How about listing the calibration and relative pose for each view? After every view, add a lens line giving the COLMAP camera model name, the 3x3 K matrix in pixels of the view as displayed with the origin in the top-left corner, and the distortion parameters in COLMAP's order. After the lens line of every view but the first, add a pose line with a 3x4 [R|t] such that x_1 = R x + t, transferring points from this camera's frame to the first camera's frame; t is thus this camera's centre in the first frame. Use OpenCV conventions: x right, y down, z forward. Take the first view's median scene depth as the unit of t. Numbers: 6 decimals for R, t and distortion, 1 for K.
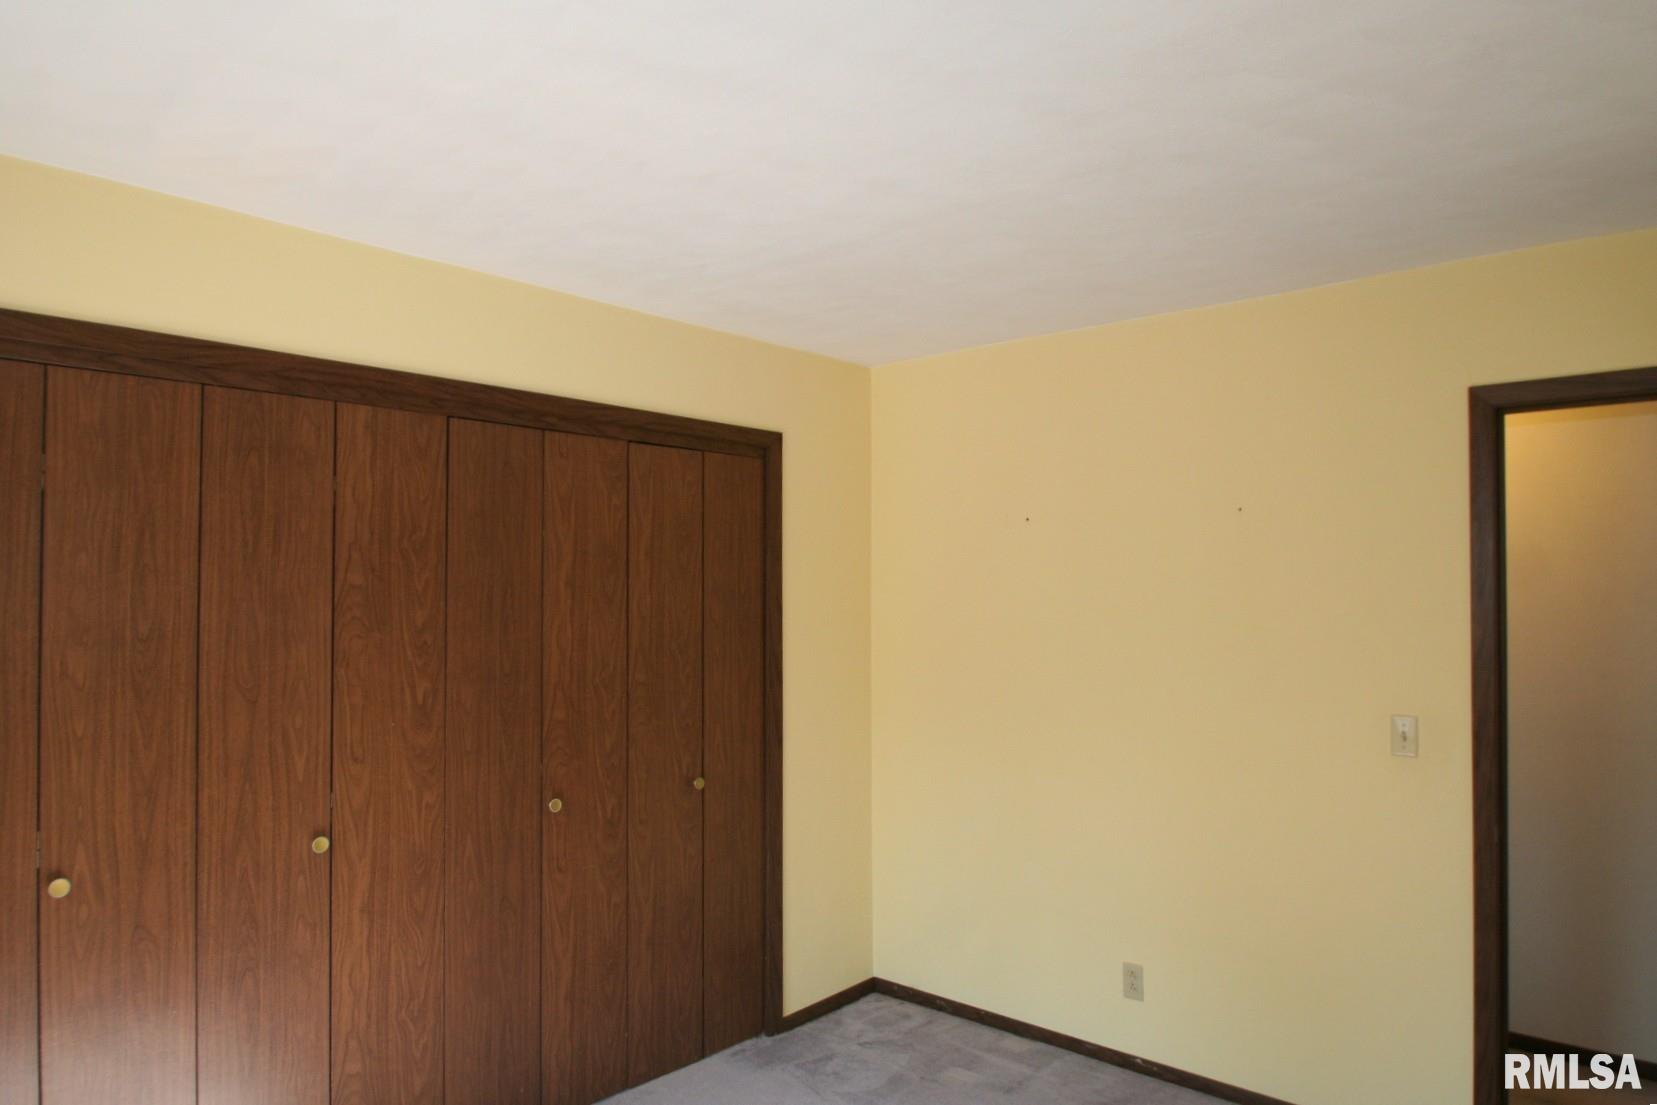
lens RADIAL K [[1035.9, 0, 866.0], [0, 1035.9, 554.6], [0, 0, 1]] dist [-0.022062, -0.002498]
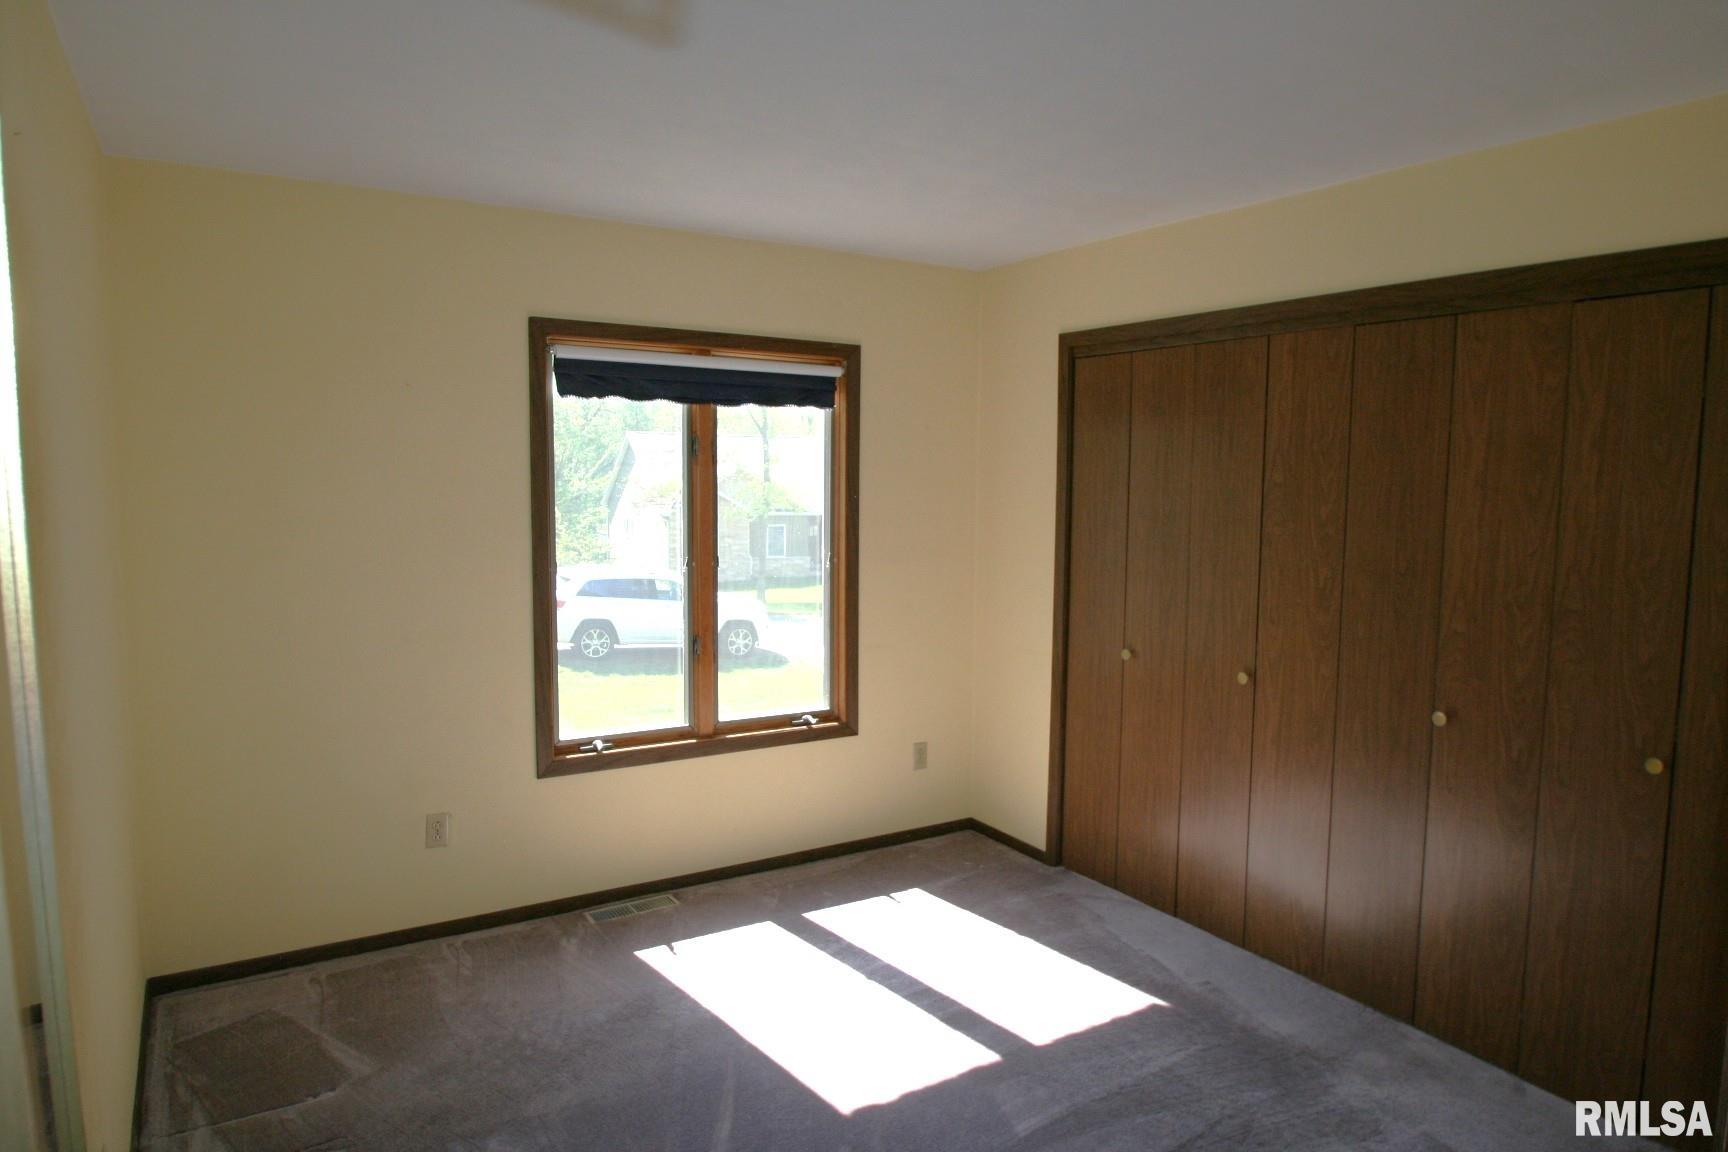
lens RADIAL K [[1080.3, 0, 903.1], [0, 1080.3, 578.2], [0, 0, 1]] dist [-0.022062, -0.002498]
pose [[-0.263766, 0.076261, -0.961567, 0.829089], [0.008548, 0.997015, 0.076728, 0.038556], [0.964549, 0.012019, -0.263631, 0.854161]]
